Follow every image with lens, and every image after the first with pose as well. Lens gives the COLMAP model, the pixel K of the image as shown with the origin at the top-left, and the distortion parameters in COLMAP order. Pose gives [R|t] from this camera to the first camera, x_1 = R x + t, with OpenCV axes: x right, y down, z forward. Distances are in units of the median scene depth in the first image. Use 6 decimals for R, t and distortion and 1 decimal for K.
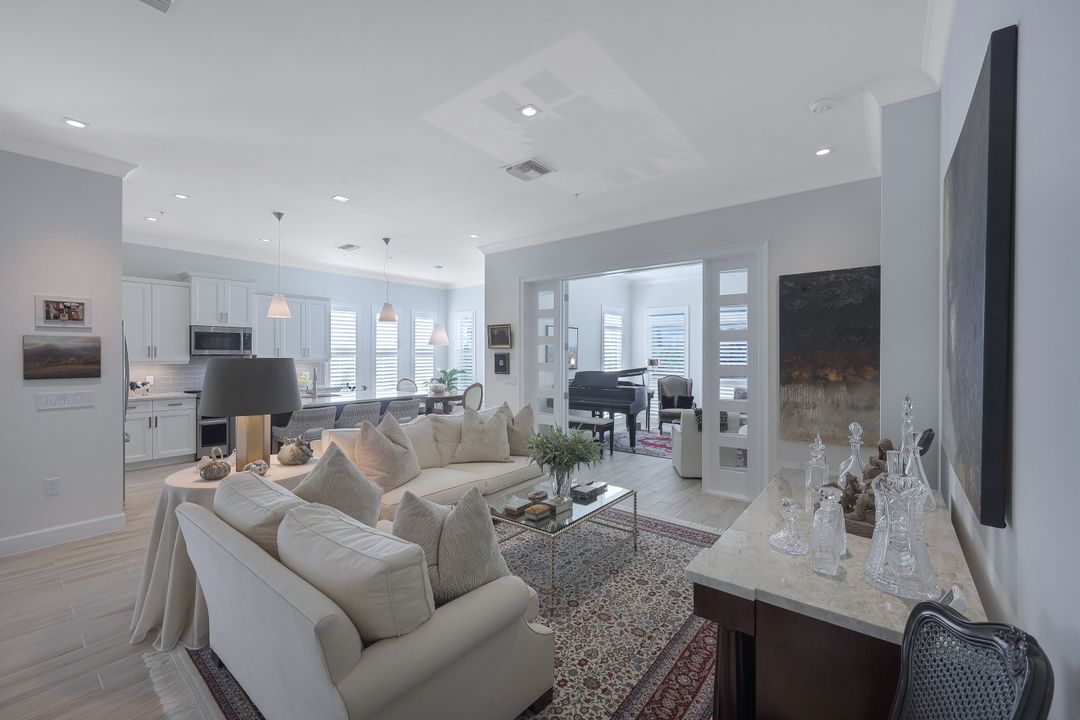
lens RADIAL K [[441.9, 0, 537.3], [0, 441.9, 355.4], [0, 0, 1]] dist [-0.001888, 0.000529]
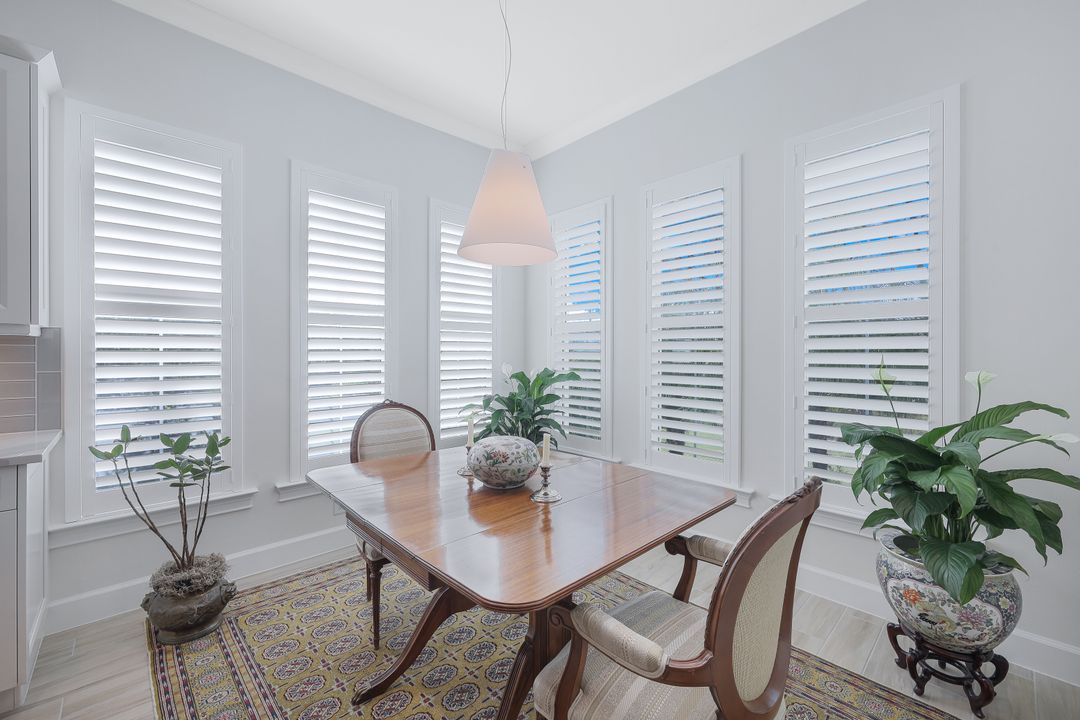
lens RADIAL K [[441.9, 0, 537.0], [0, 441.9, 353.4], [0, 0, 1]] dist [-0.001888, 0.000529]
pose [[0.988849, -0.002537, -0.148903, -0.220140], [0.001772, 0.999985, -0.005270, 0.030871], [0.148914, 0.004948, 0.988838, 0.987239]]
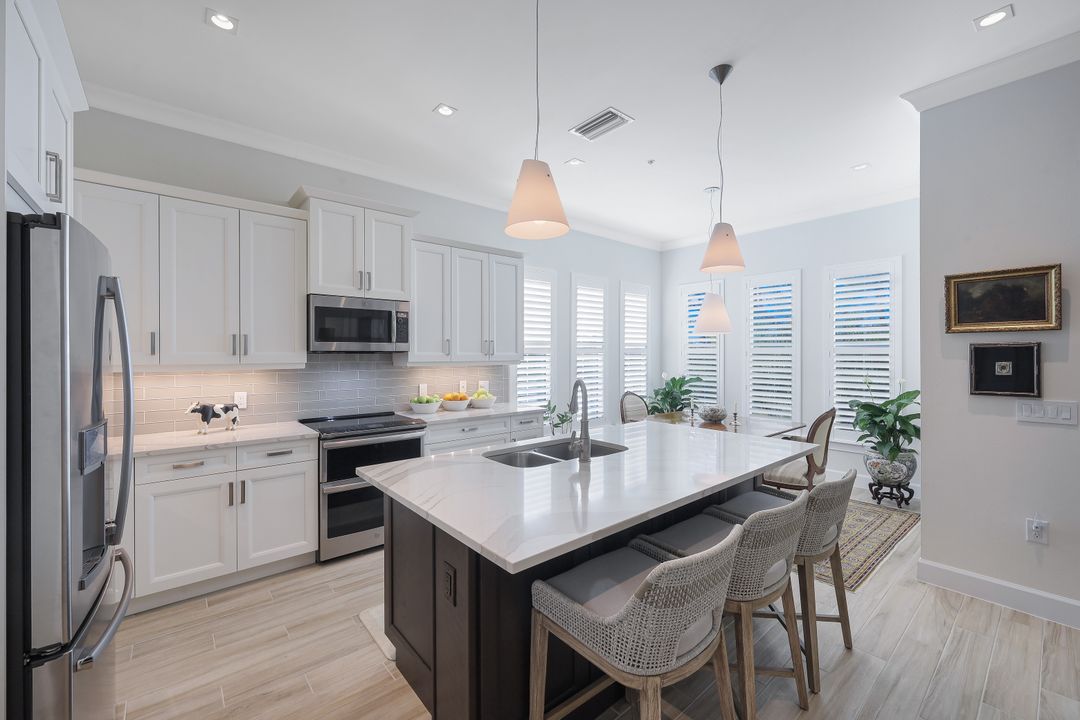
lens RADIAL K [[441.9, 0, 535.8], [0, 441.9, 354.8], [0, 0, 1]] dist [-0.001888, 0.000529]
pose [[0.979194, -0.003475, -0.202897, -0.405197], [0.002852, 0.999990, -0.003360, 0.005127], [0.202907, 0.002712, 0.979194, 0.528705]]
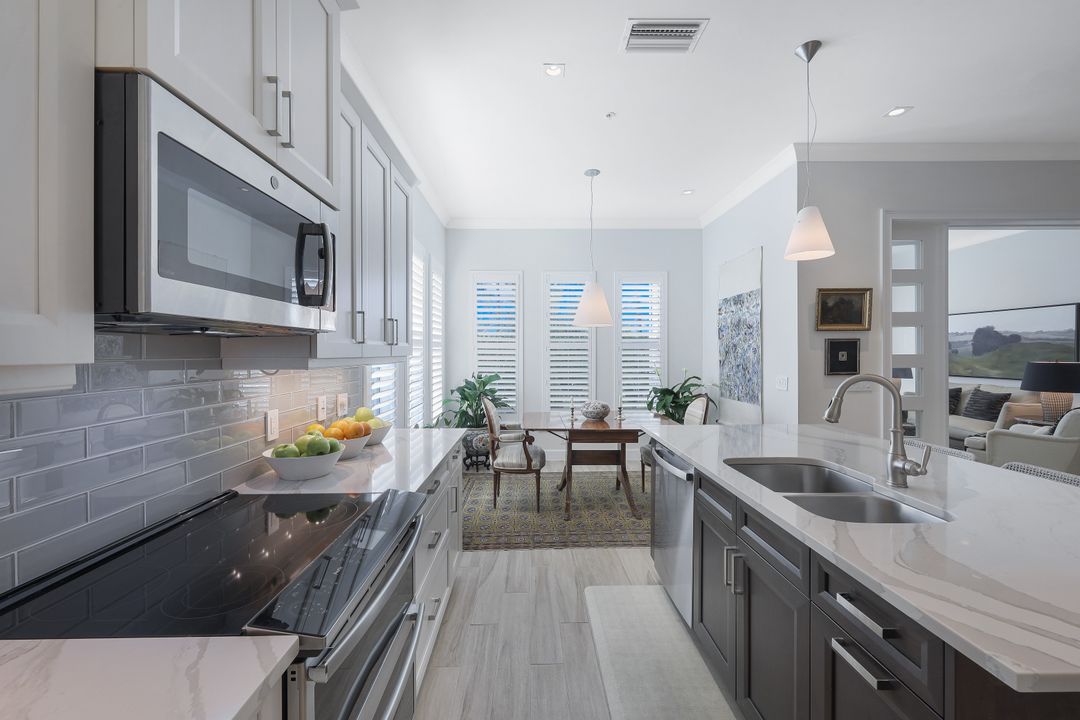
lens RADIAL K [[441.9, 0, 538.2], [0, 441.9, 352.6], [0, 0, 1]] dist [-0.001888, 0.000529]
pose [[0.773156, -0.005721, 0.634190, -0.740625], [0.007902, 0.999969, -0.000614, 0.009815], [-0.634167, 0.005486, 0.773177, 0.802701]]
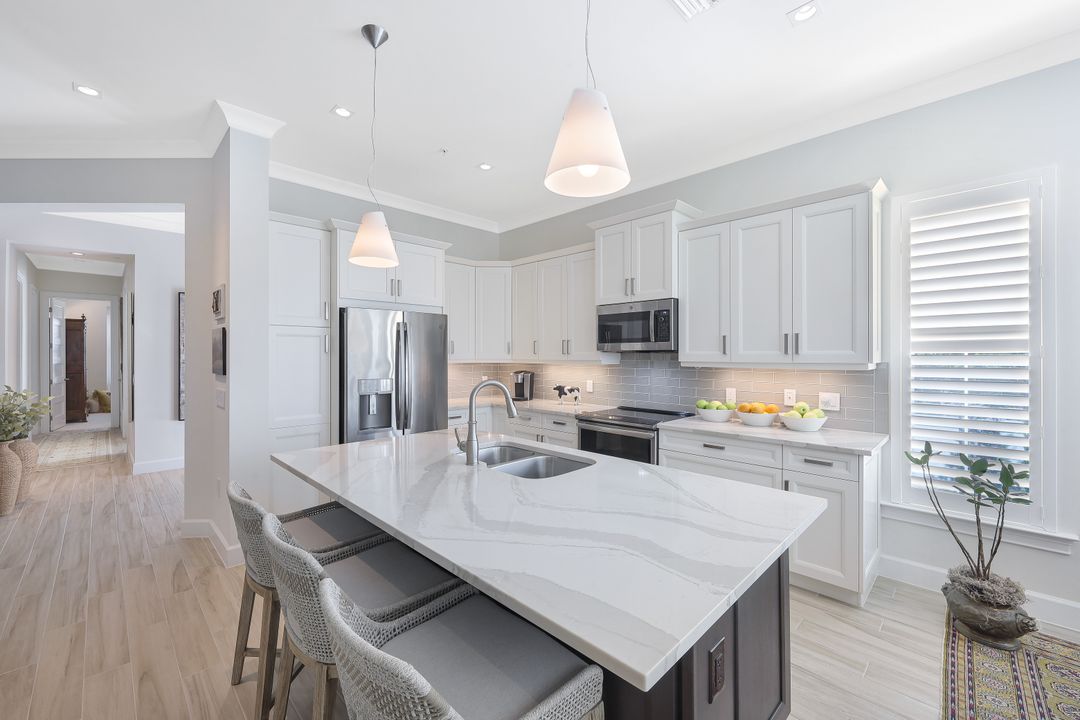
lens RADIAL K [[441.9, 0, 532.8], [0, 441.9, 354.1], [0, 0, 1]] dist [-0.001888, 0.000529]
pose [[-0.130091, -0.001817, -0.991500, -0.119310], [-0.002622, 0.999995, -0.001489, 0.004101], [0.991499, 0.002406, -0.130095, 0.952029]]
